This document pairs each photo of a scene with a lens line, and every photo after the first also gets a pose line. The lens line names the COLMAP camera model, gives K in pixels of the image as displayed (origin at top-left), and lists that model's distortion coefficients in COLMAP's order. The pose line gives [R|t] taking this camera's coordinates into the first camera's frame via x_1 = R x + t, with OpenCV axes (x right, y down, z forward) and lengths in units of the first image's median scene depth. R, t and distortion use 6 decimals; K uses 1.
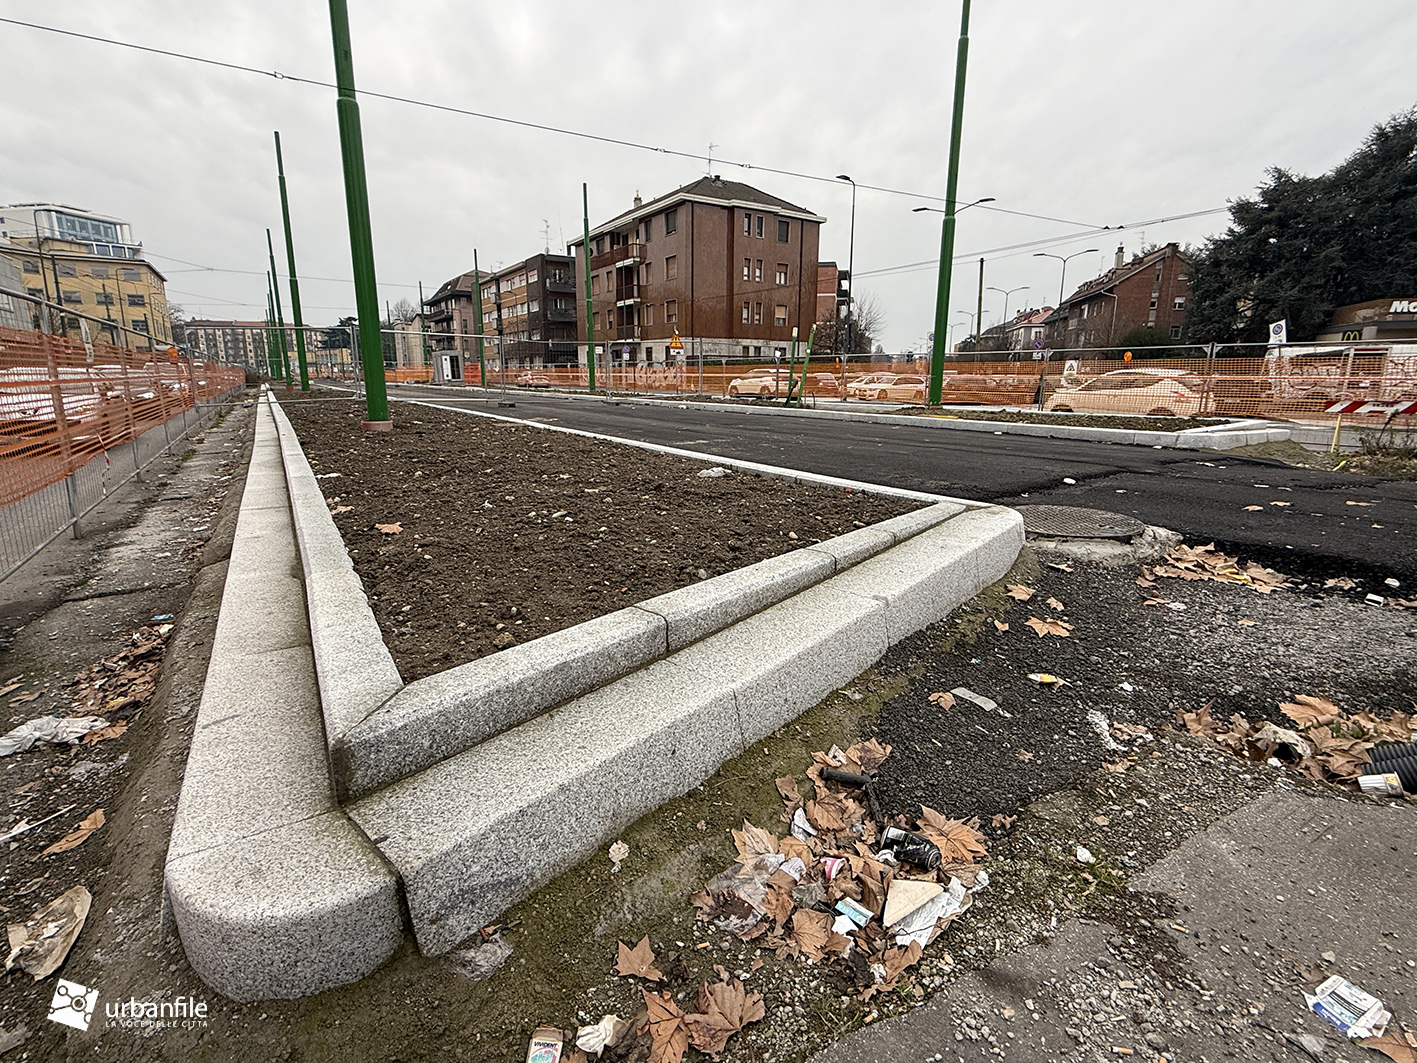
lens RADIAL K [[689.8, 0, 708.5], [0, 689.8, 531.5], [0, 0, 1]] dist [-0.001935, -0.000113]
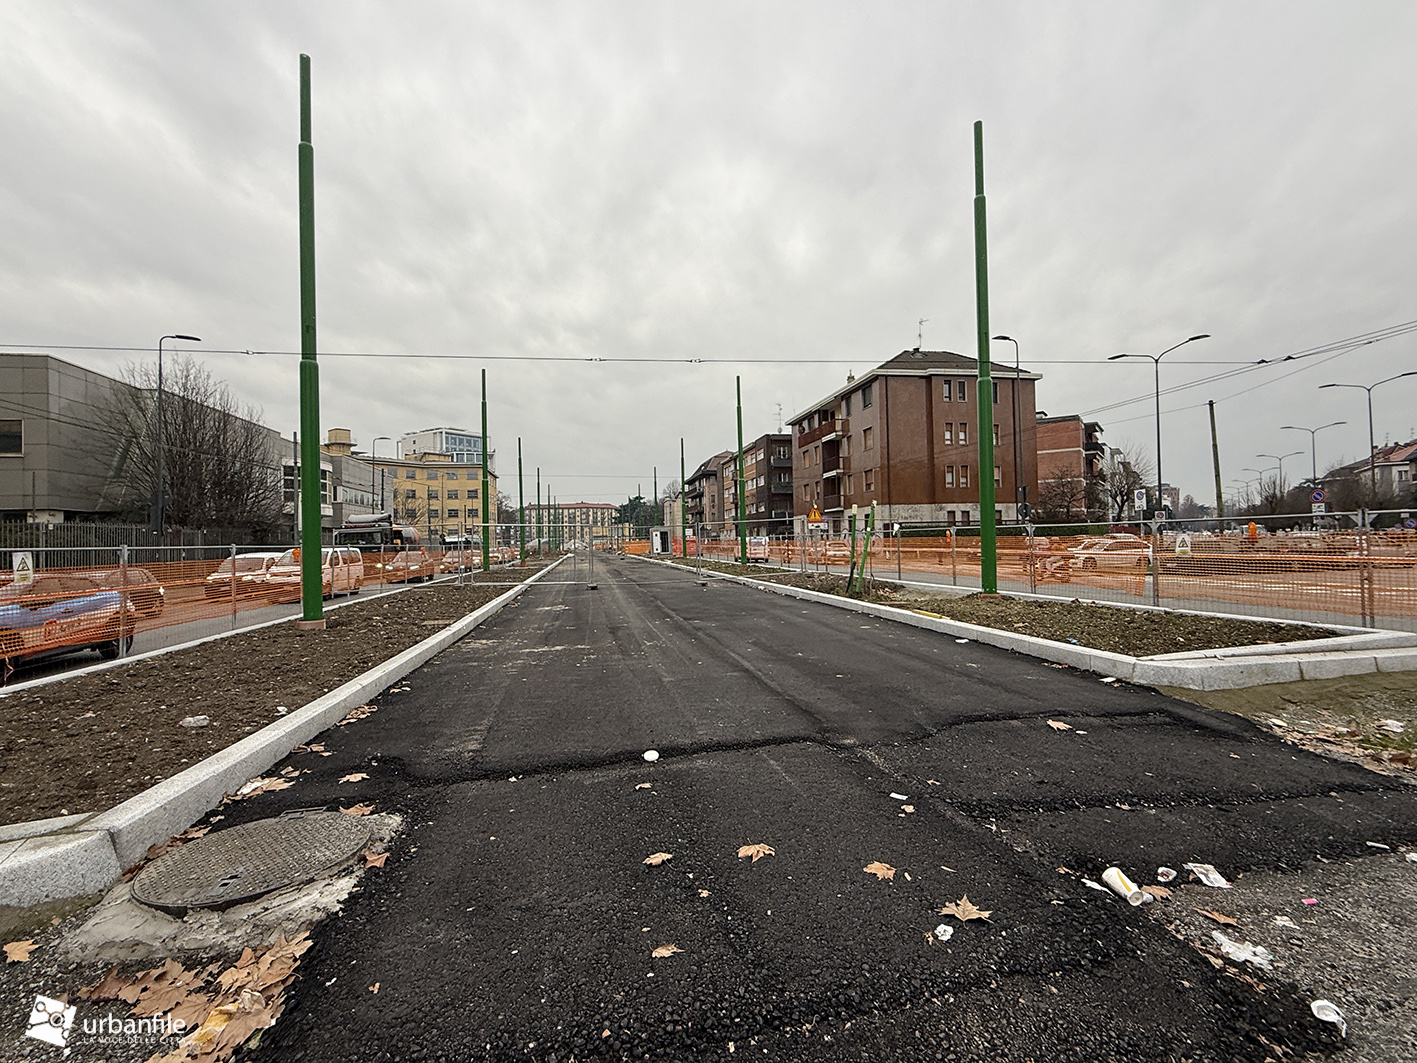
lens RADIAL K [[689.8, 0, 708.5], [0, 689.8, 531.5], [0, 0, 1]] dist [-0.001935, -0.000113]
pose [[0.924938, -0.031693, -0.378794, 0.096293], [-0.056305, 0.974102, -0.218987, -0.016418], [0.375924, 0.223877, 0.899200, 0.036758]]
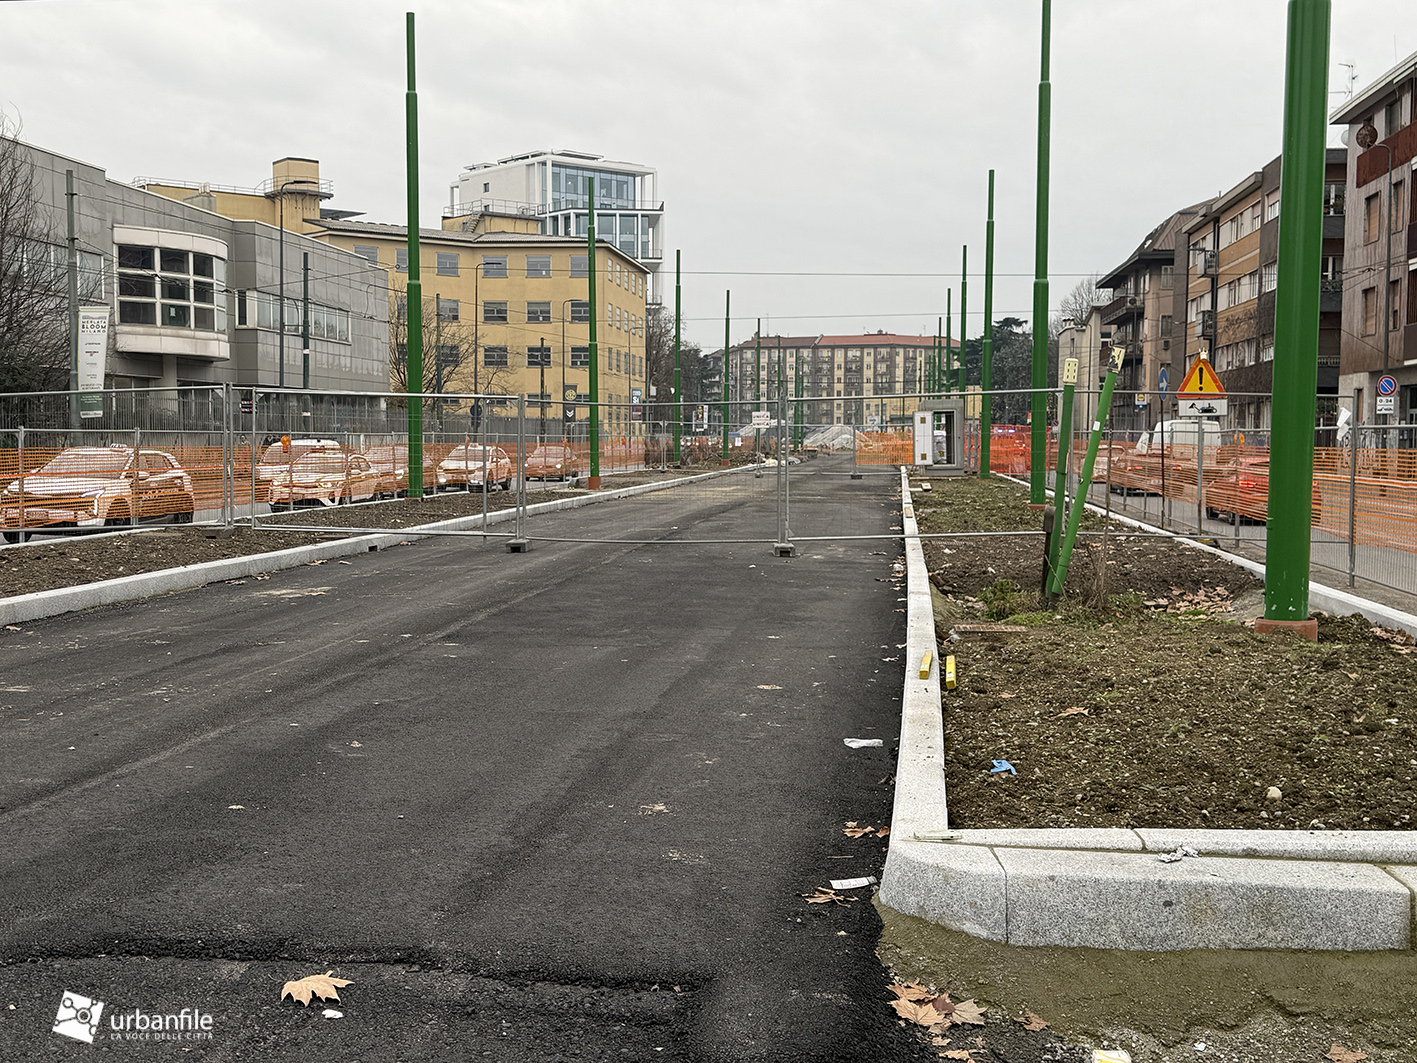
lens RADIAL K [[1699.3, 0, 708.5], [0, 1699.3, 531.5], [0, 0, 1]] dist [0.229559, -0.511554]
pose [[0.773890, 0.033812, -0.632417, 0.173342], [-0.138856, 0.983336, -0.117345, -0.029041], [0.617911, 0.178627, 0.765688, 0.083993]]
